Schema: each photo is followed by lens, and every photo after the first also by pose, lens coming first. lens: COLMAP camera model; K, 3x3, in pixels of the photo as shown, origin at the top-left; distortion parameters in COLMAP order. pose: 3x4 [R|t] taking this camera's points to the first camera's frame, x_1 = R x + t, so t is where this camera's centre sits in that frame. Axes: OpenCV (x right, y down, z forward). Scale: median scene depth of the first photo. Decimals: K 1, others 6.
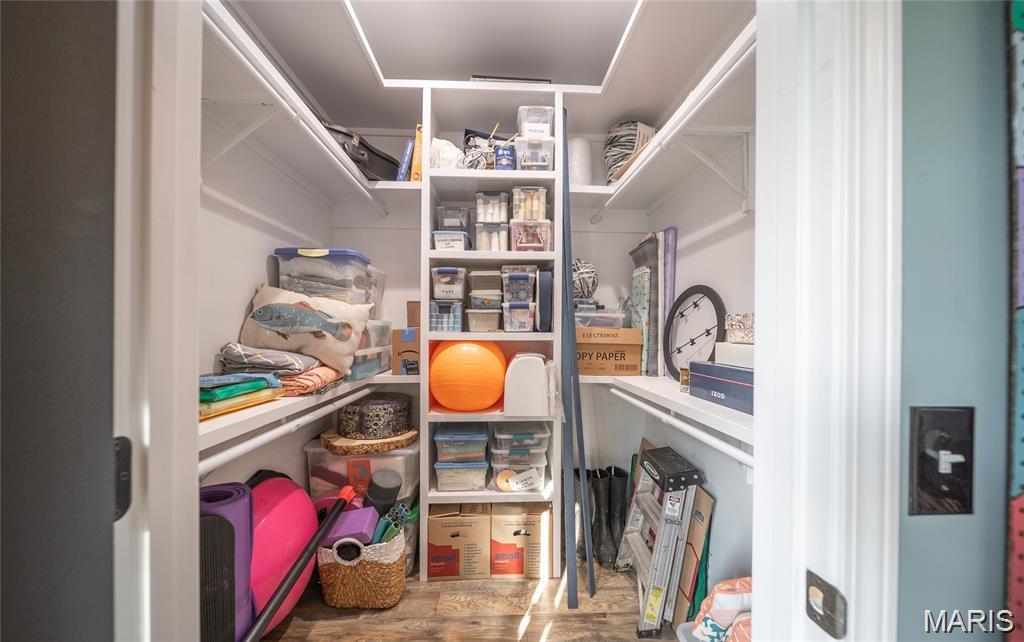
lens RADIAL K [[359.7, 0, 506.0], [0, 359.7, 331.6], [0, 0, 1]] dist [-0.000565, -0.000180]
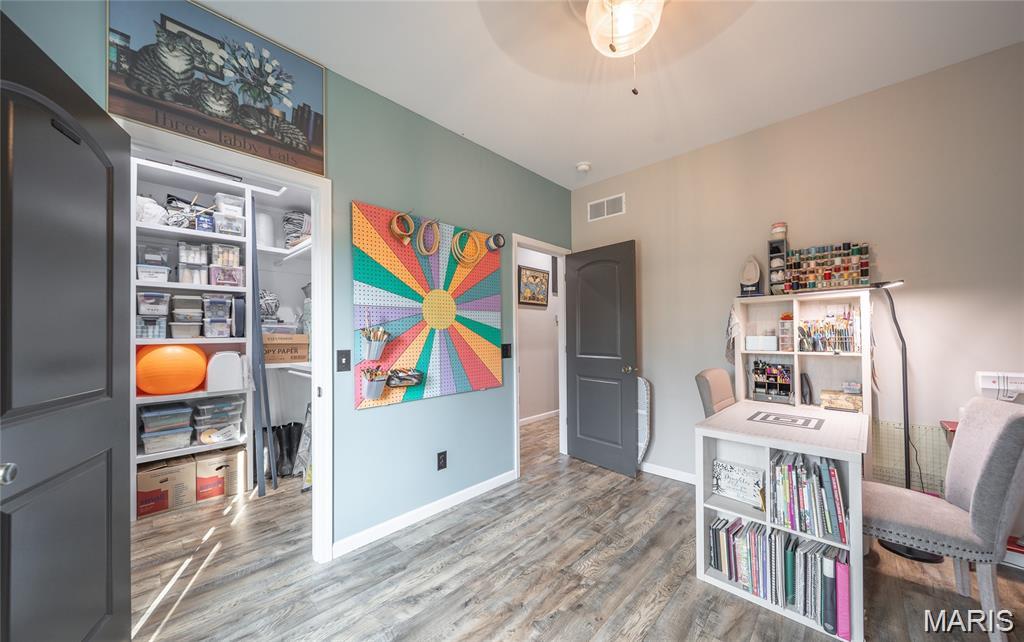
lens RADIAL K [[359.7, 0, 506.0], [0, 359.7, 331.6], [0, 0, 1]] dist [-0.000565, -0.000180]
pose [[0.715780, -0.007658, 0.698284, -0.155908], [0.014688, 0.999884, -0.004090, -0.000511], [-0.698172, 0.013184, 0.715809, -0.948436]]
